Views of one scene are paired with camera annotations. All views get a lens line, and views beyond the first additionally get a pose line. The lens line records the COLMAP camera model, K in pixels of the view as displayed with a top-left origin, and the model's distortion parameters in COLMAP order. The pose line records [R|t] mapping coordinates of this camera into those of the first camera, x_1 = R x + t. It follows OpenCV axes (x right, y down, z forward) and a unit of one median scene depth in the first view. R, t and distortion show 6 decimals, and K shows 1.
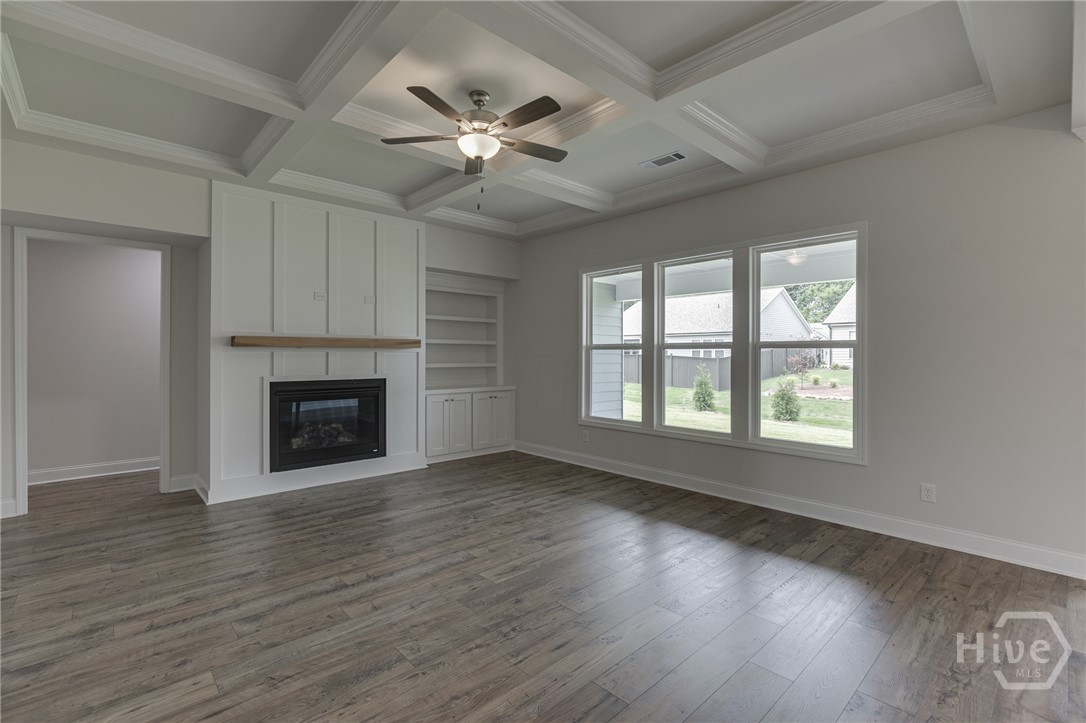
lens RADIAL K [[489.0, 0, 543.0], [0, 489.0, 361.5], [0, 0, 1]] dist [0.001134, 0.000415]
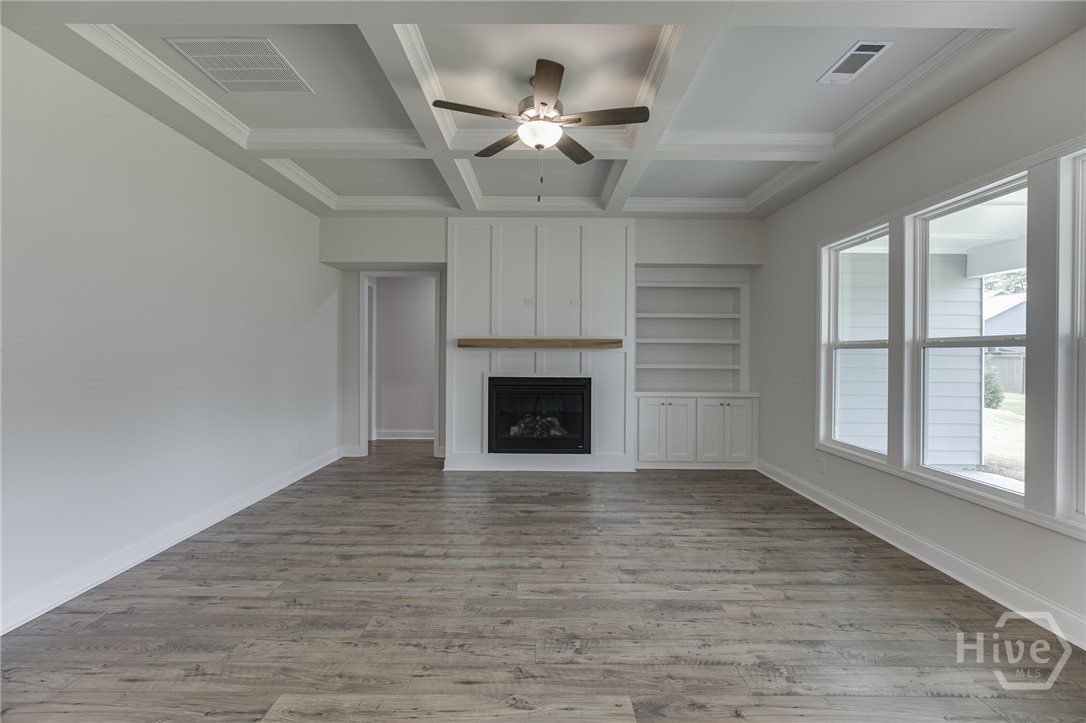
lens RADIAL K [[490.7, 0, 543.0], [0, 490.7, 361.5], [0, 0, 1]] dist [-0.004673, -0.000662]
pose [[0.737735, 0.013751, -0.674950, 0.323707], [-0.014279, 0.999887, 0.004763, -0.003144], [0.674939, 0.006124, 0.737848, 0.191563]]
